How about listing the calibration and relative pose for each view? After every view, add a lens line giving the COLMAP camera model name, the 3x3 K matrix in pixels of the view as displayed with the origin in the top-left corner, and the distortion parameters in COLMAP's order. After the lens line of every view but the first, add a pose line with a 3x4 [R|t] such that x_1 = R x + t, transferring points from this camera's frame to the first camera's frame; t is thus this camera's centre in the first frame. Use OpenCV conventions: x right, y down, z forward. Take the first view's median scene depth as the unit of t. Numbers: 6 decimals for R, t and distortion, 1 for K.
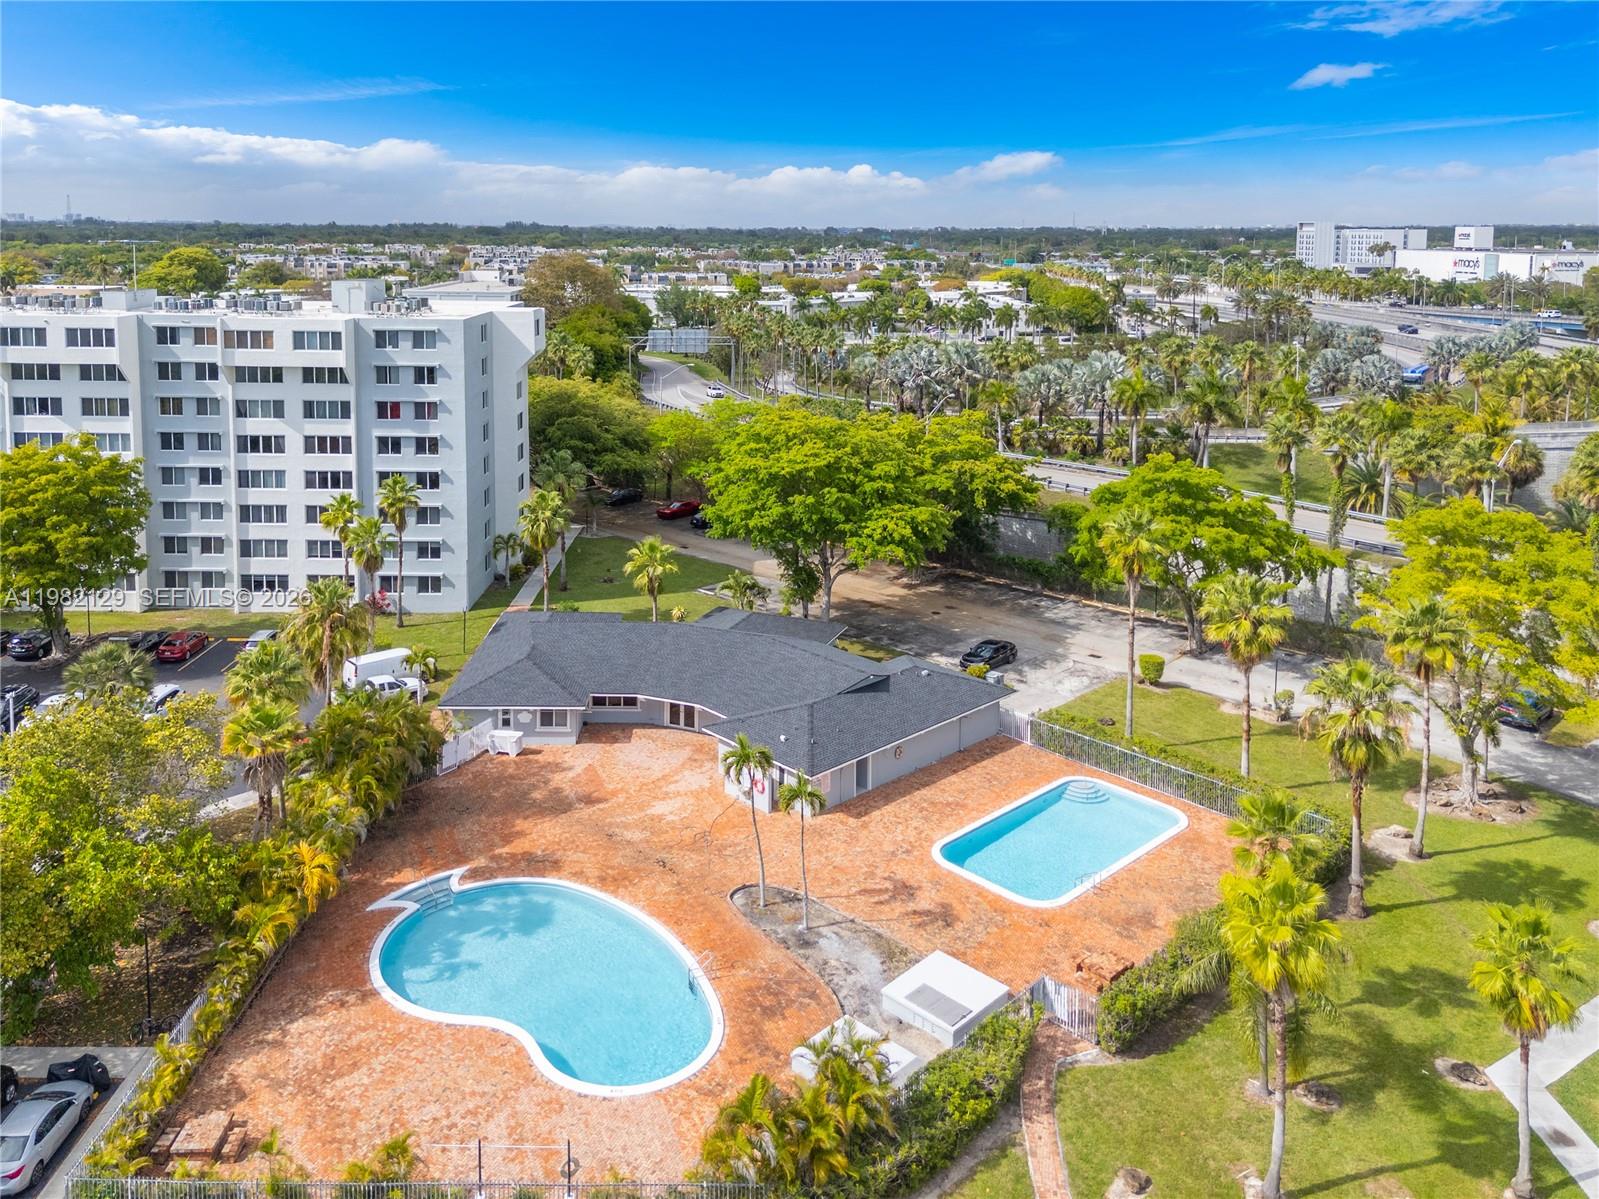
lens RADIAL K [[1236.9, 0, 781.8], [0, 1236.9, 381.2], [0, 0, 1]] dist [0.013947, 0.004480]
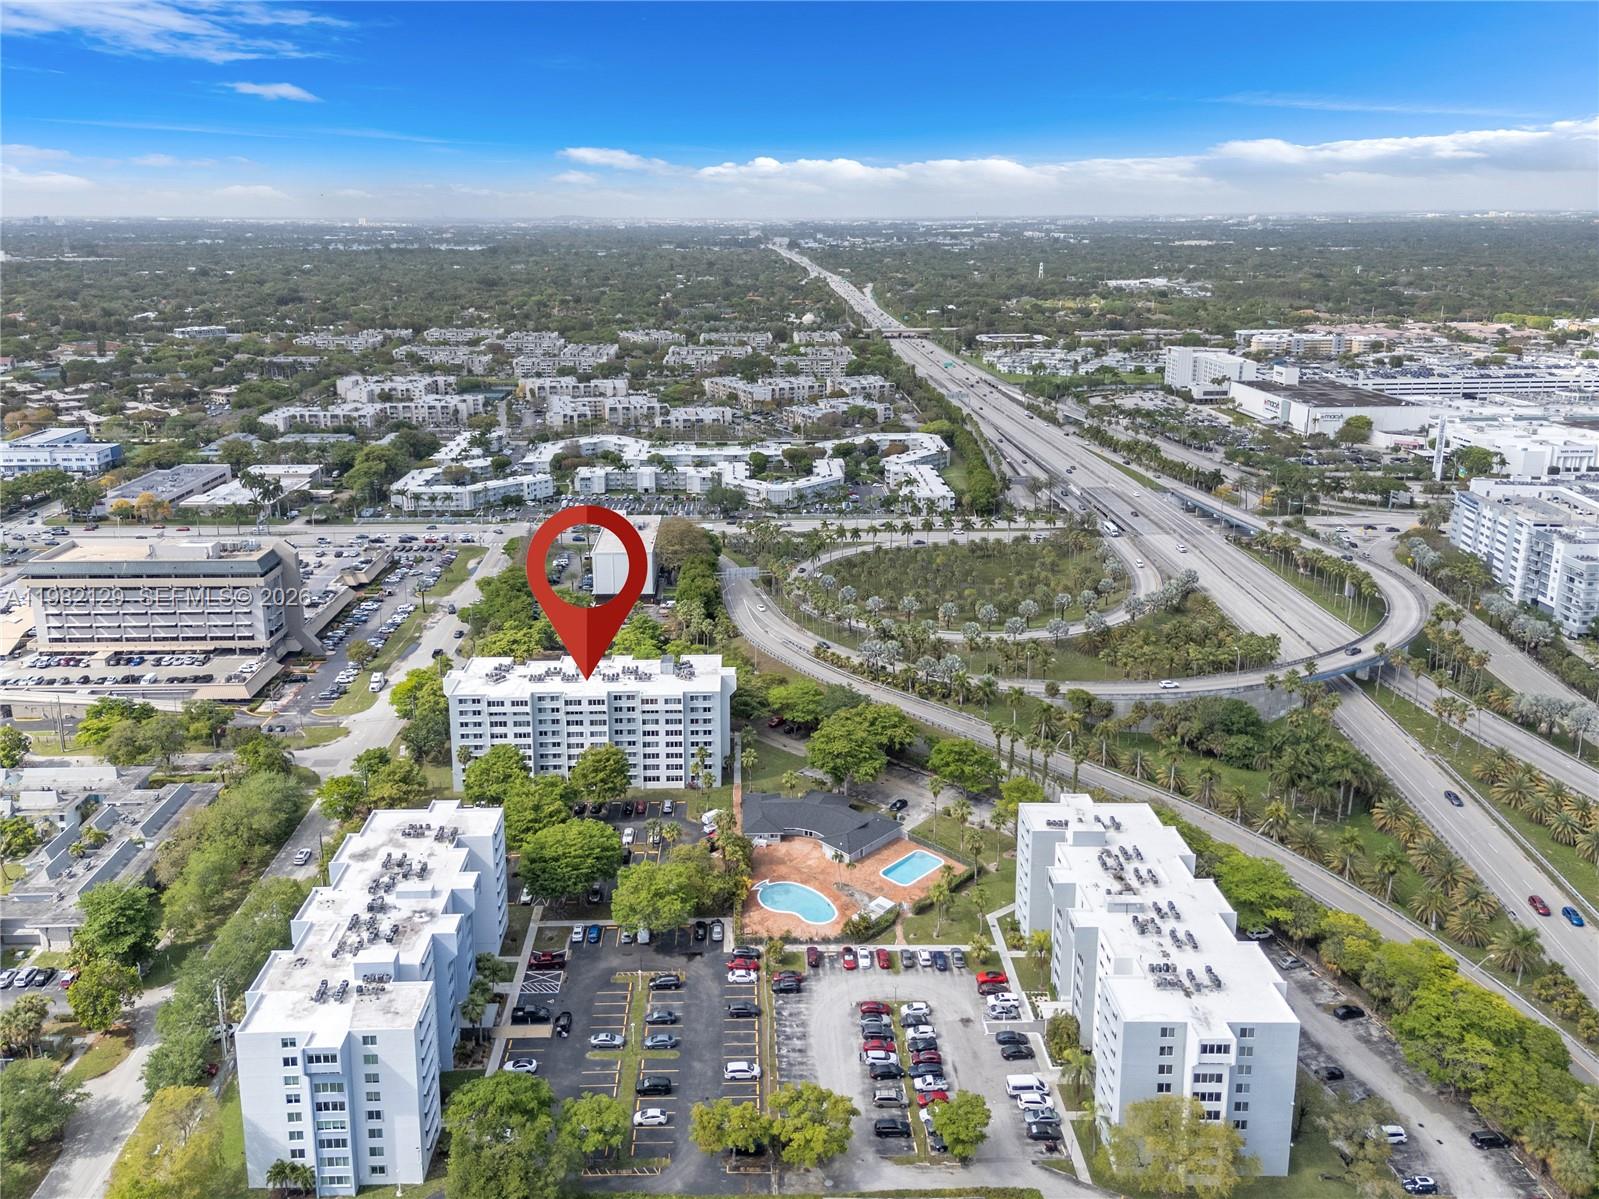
lens RADIAL K [[1178.6, 0, 755.4], [0, 1178.6, 532.1], [0, 0, 1]] dist [0.100311, -0.099599]
pose [[0.999773, -0.020742, 0.004799, -0.192954], [0.019894, 0.990452, 0.136411, -0.863505], [-0.007583, -0.136285, 0.990641, -1.844325]]
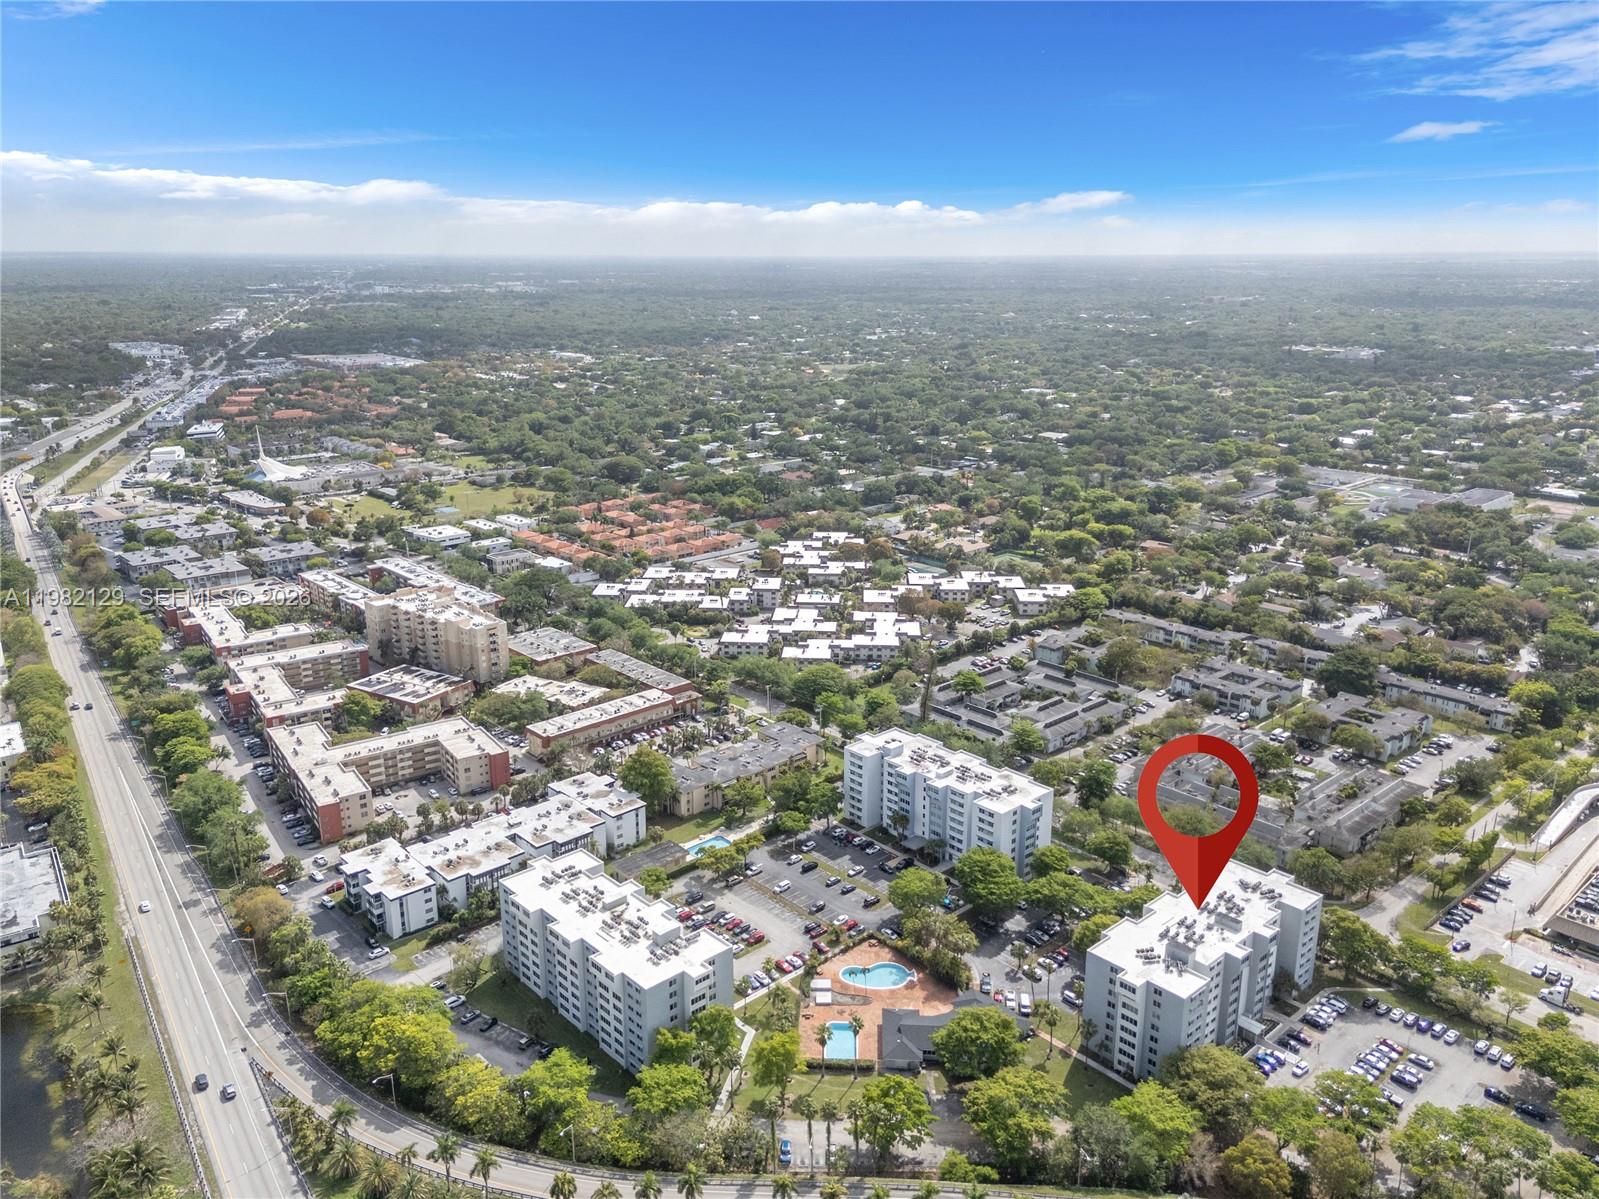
lens RADIAL K [[1159.6, 0, 796.1], [0, 1159.6, 609.6], [0, 0, 1]] dist [0.108538, -0.107194]
pose [[-0.735018, 0.176279, -0.654732, 1.944413], [-0.095199, 0.929220, 0.357054, -1.751460], [0.671331, 0.324771, -0.666212, 2.200073]]
